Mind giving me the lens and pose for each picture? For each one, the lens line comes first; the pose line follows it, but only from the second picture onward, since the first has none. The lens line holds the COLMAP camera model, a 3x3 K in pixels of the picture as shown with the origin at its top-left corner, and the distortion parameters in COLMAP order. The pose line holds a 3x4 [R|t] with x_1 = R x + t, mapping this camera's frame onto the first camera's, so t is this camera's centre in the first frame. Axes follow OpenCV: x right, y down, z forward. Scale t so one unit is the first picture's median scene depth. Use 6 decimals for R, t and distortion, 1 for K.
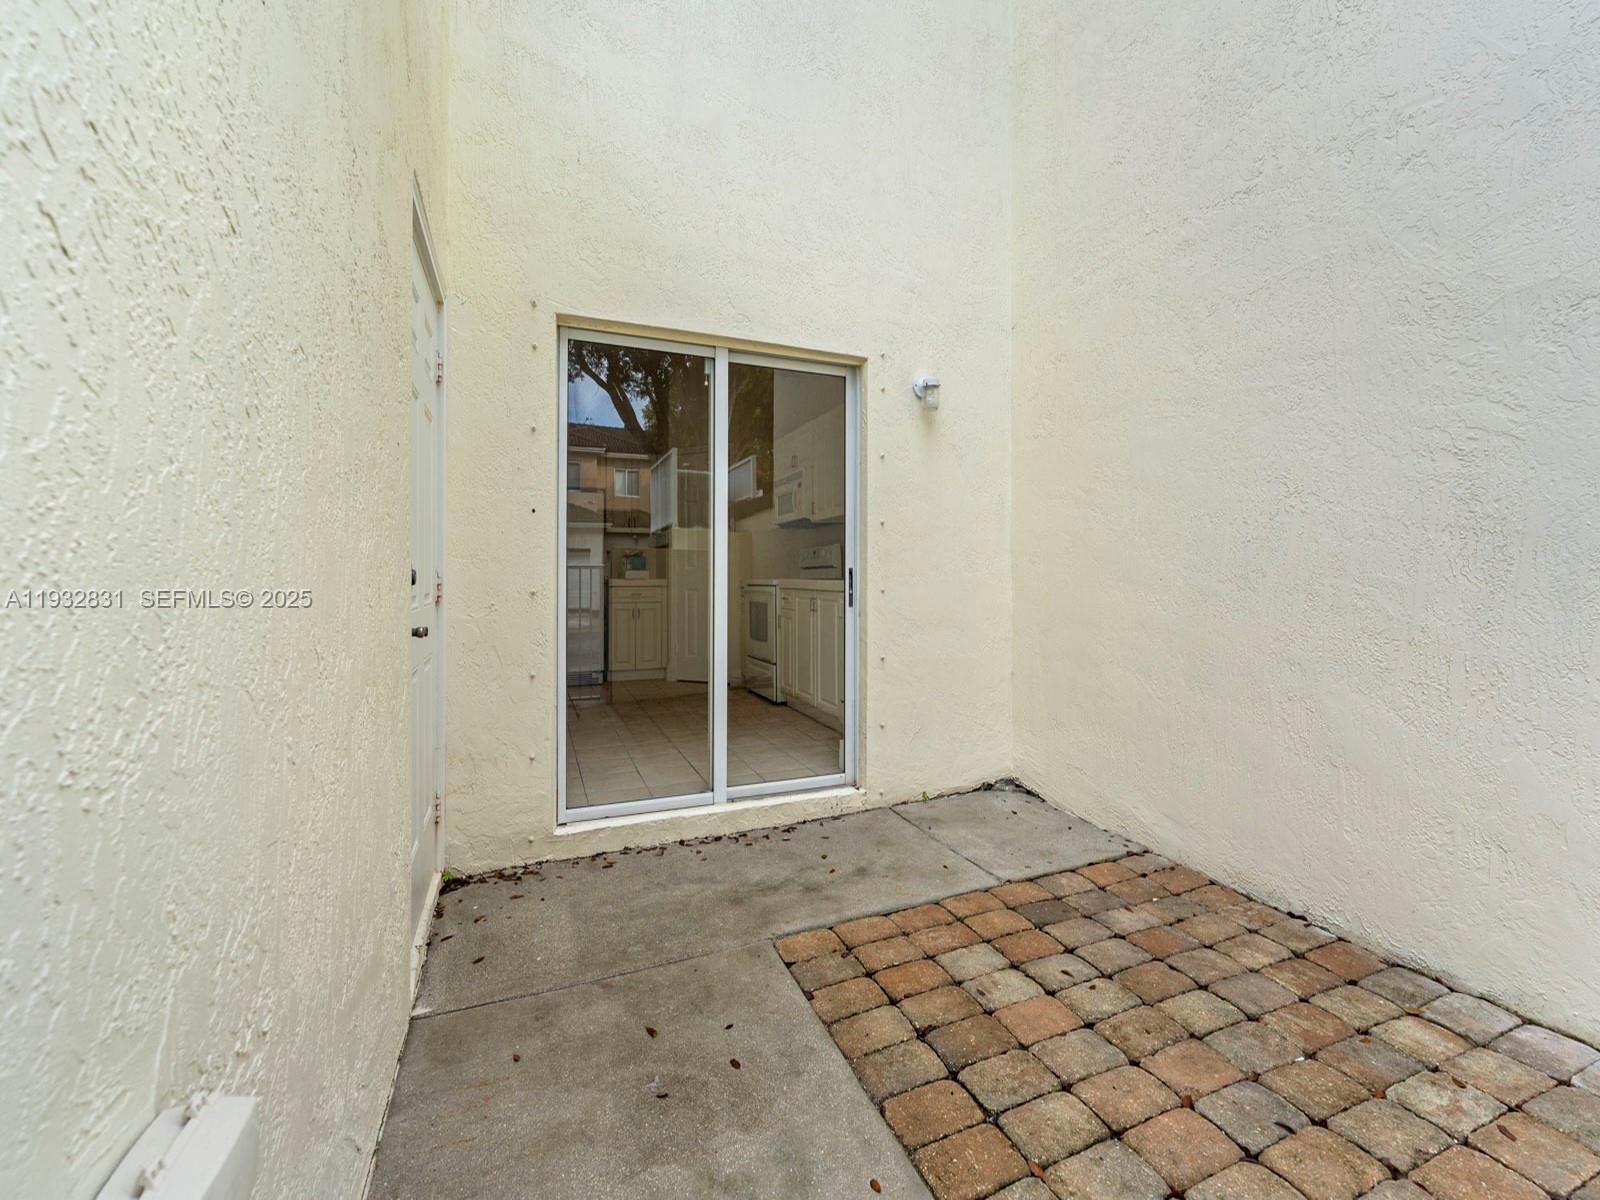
lens RADIAL K [[655.2, 0, 799.0], [0, 655.2, 576.1], [0, 0, 1]] dist [-0.000819, -0.000905]
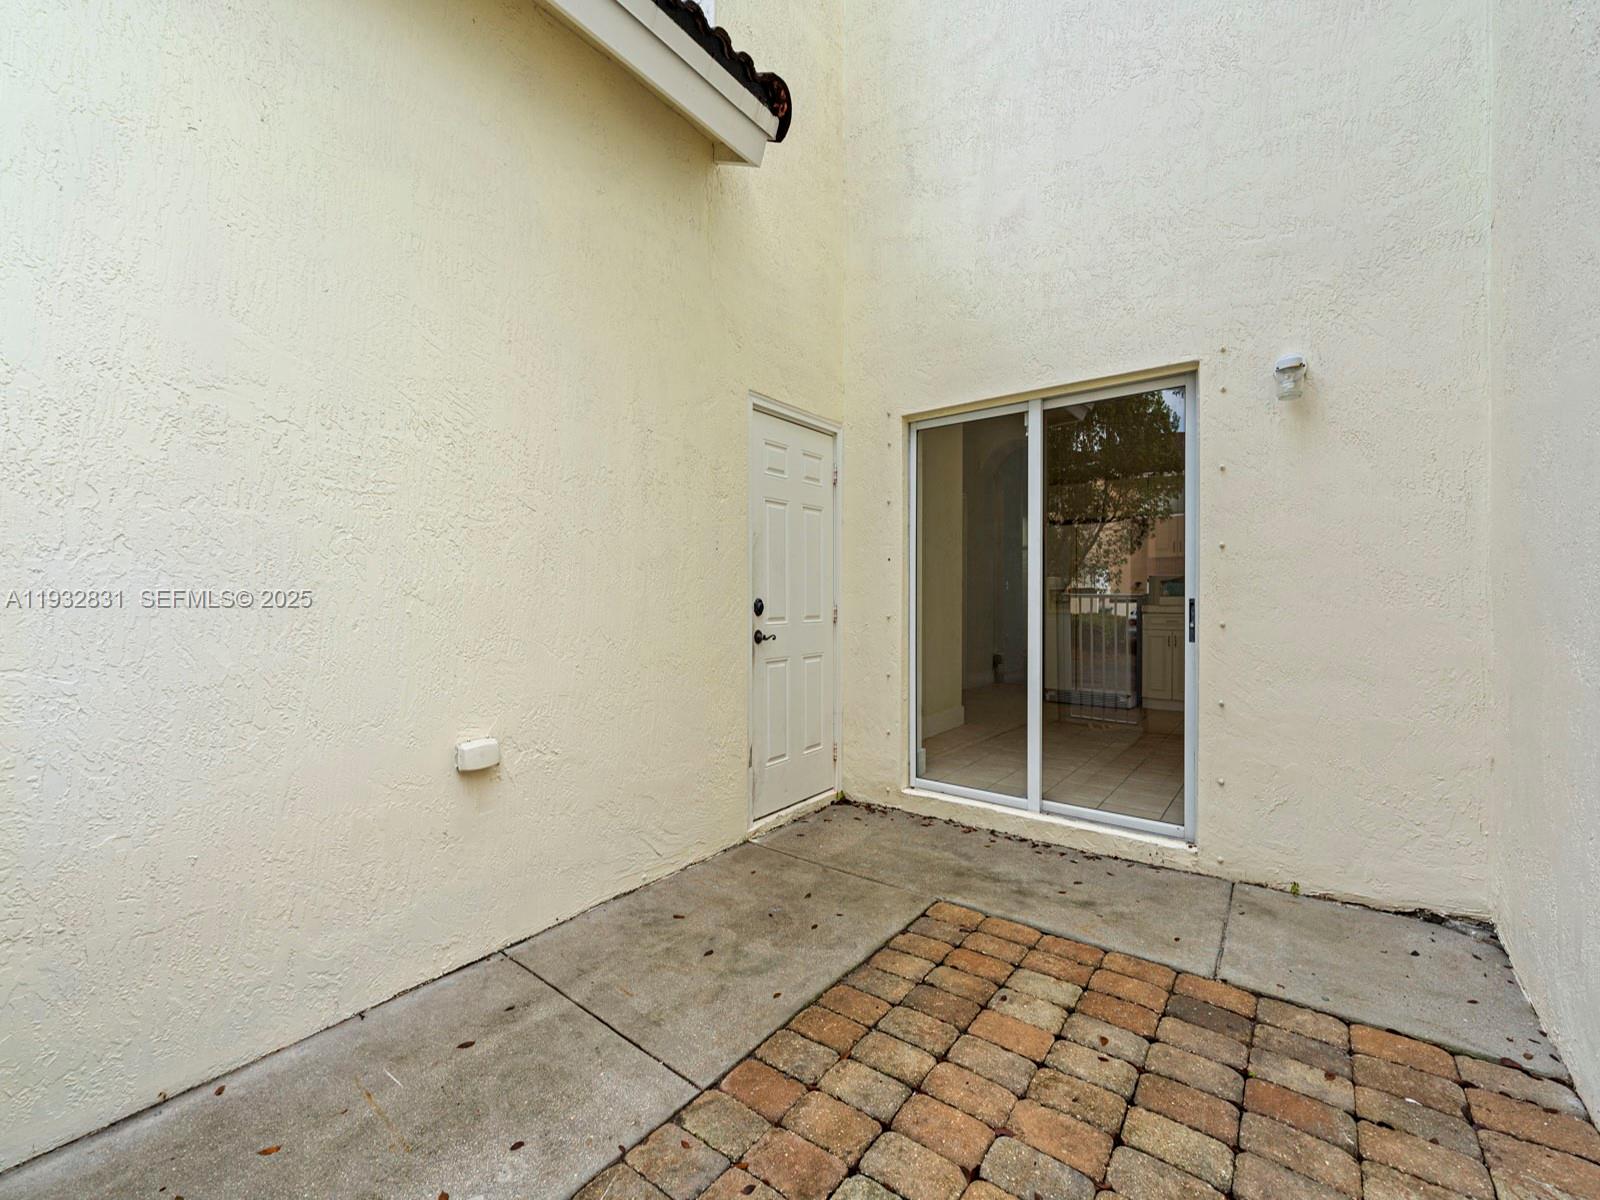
lens RADIAL K [[655.2, 0, 804.9], [0, 655.2, 598.3], [0, 0, 1]] dist [-0.000819, -0.000905]
pose [[0.508054, 0.000974, -0.861325, 0.717604], [-0.000249, 0.999999, 0.000984, -0.016566], [0.861325, -0.000285, 0.508054, 0.117039]]
